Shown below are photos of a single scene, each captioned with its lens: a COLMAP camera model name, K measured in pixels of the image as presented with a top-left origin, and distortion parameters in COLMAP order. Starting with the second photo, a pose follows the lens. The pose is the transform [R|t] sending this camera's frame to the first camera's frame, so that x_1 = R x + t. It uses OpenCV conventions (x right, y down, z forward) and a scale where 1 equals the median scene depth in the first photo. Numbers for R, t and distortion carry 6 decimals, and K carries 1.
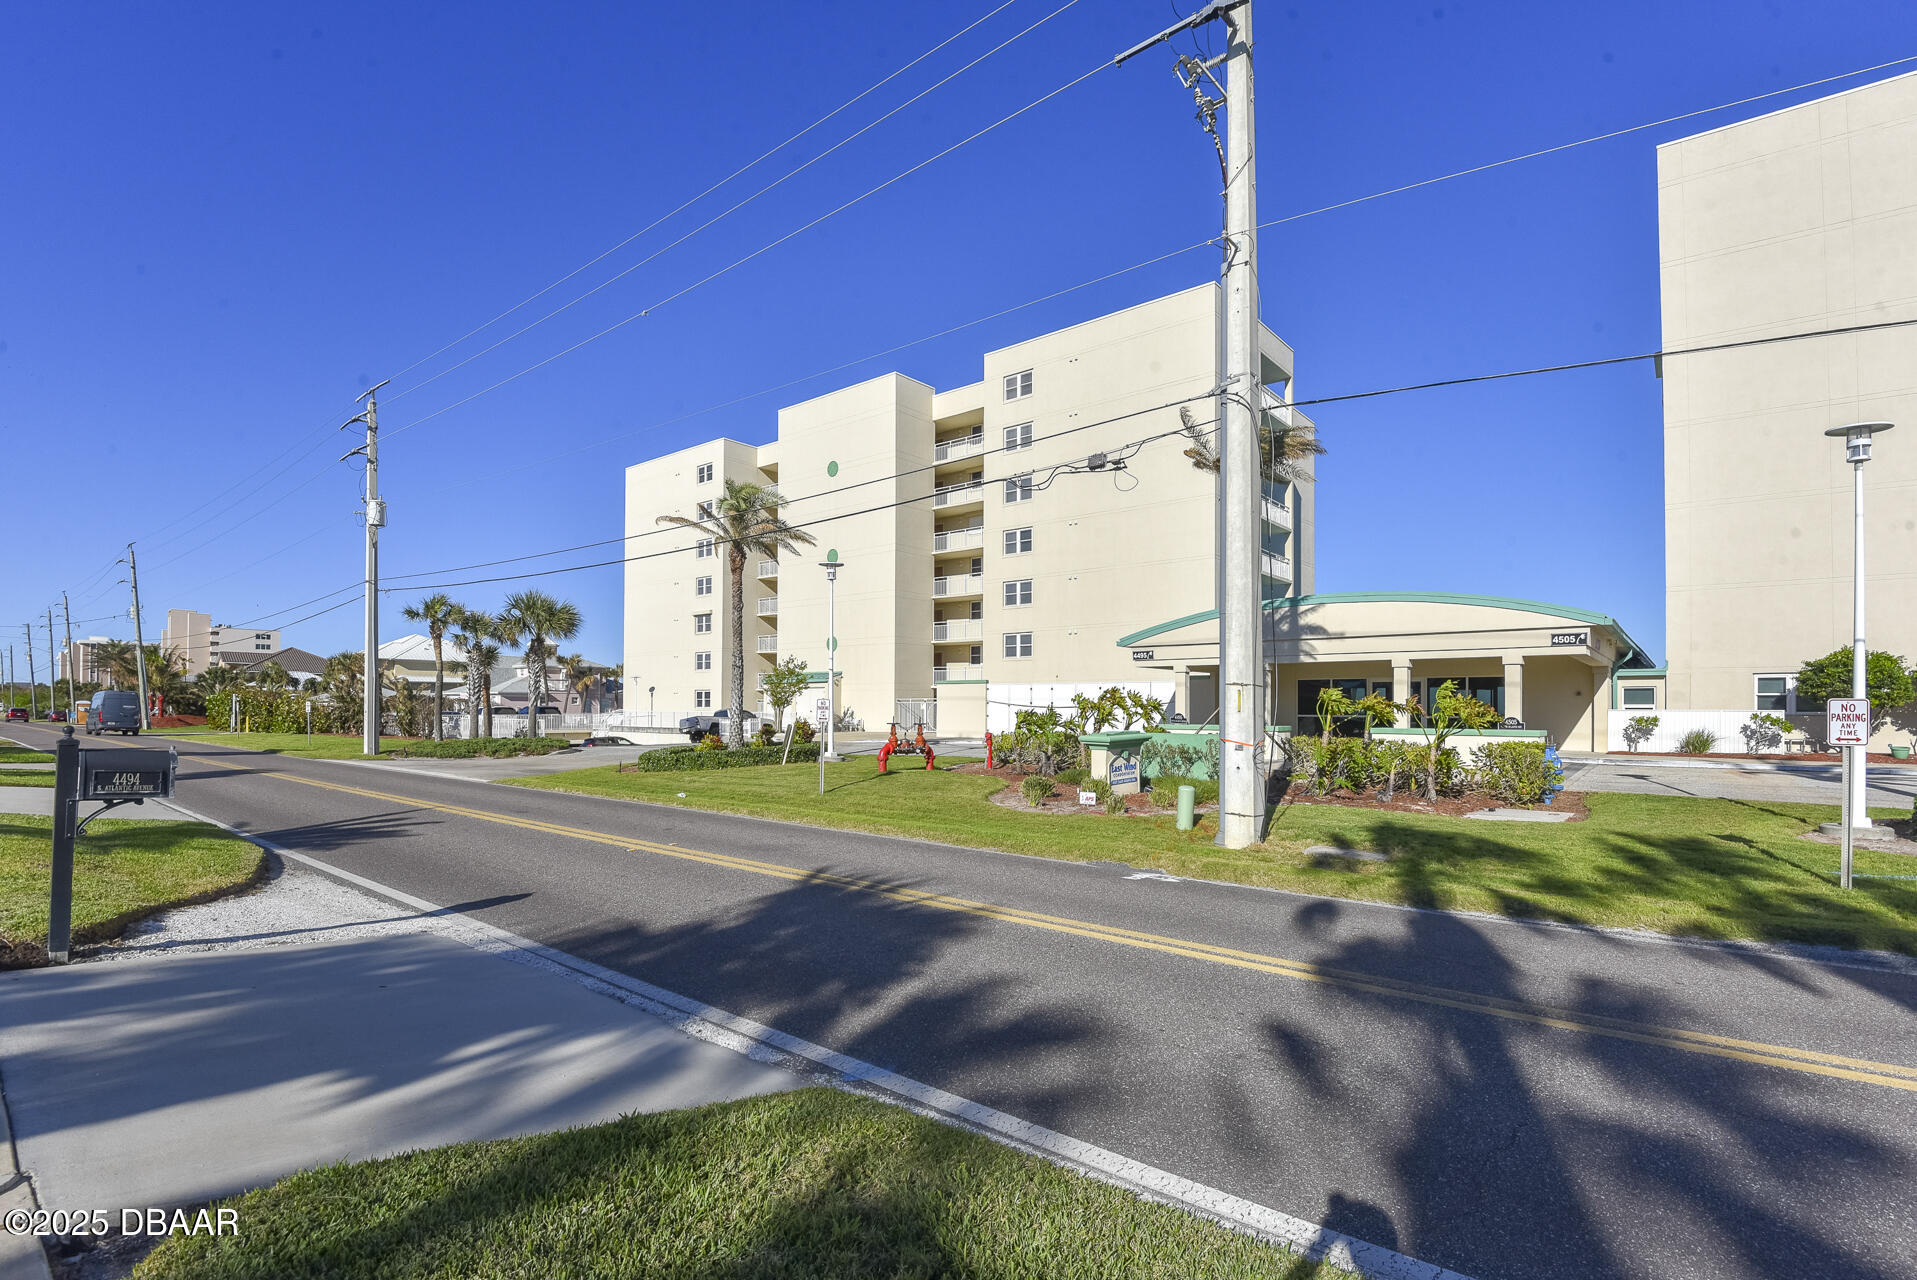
lens RADIAL K [[886.3, 0, 959.1], [0, 886.3, 691.9], [0, 0, 1]] dist [-0.003980, -0.000689]
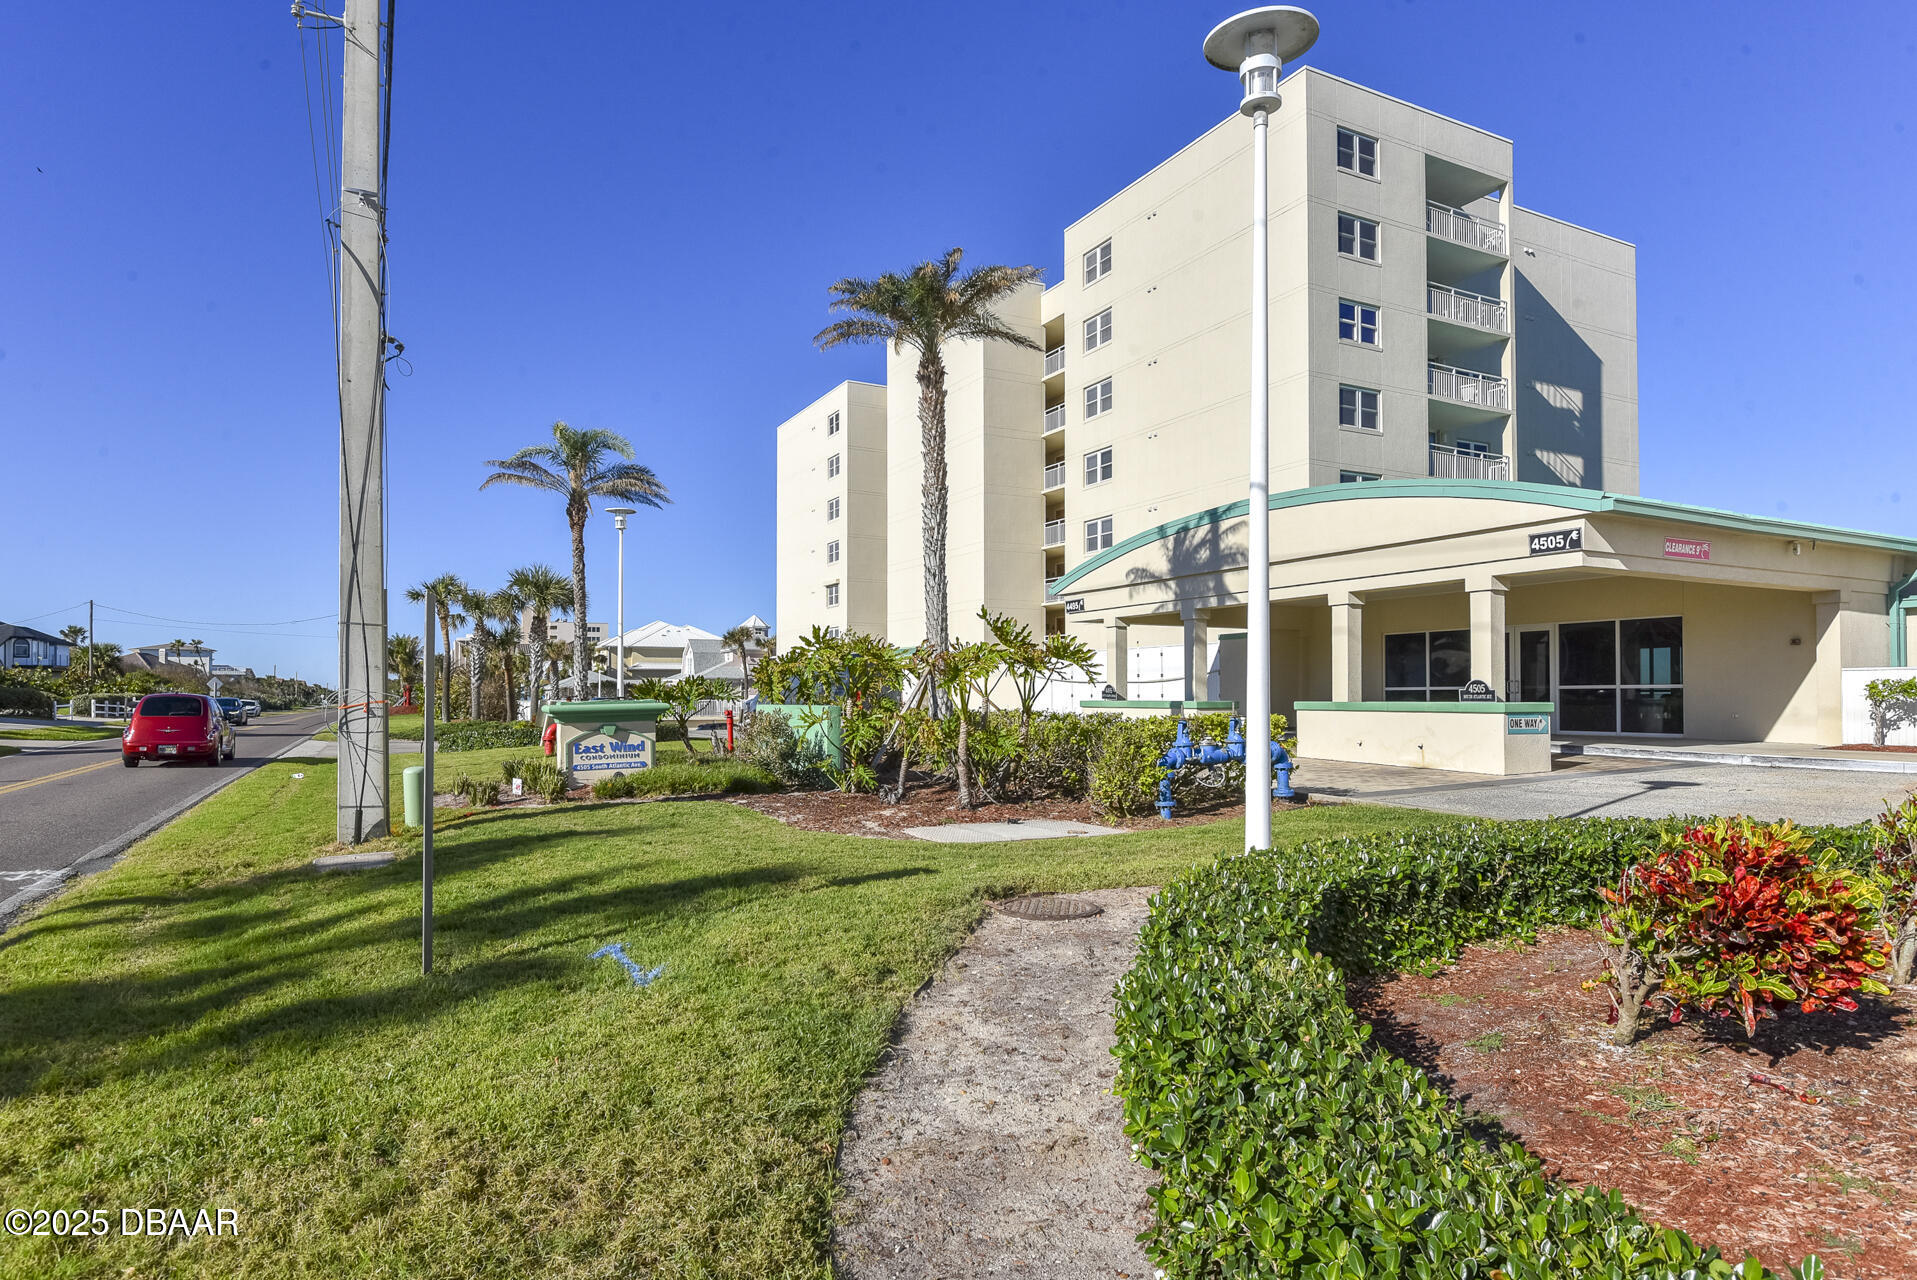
lens RADIAL K [[1051.1, 0, 954.7], [0, 1051.1, 686.5], [0, 0, 1]] dist [-0.012773, 0.000325]
pose [[0.919639, -0.009625, -0.392647, 0.466628], [0.012878, 0.999901, 0.005653, 0.019199], [0.392554, -0.010256, 0.919672, 0.179299]]
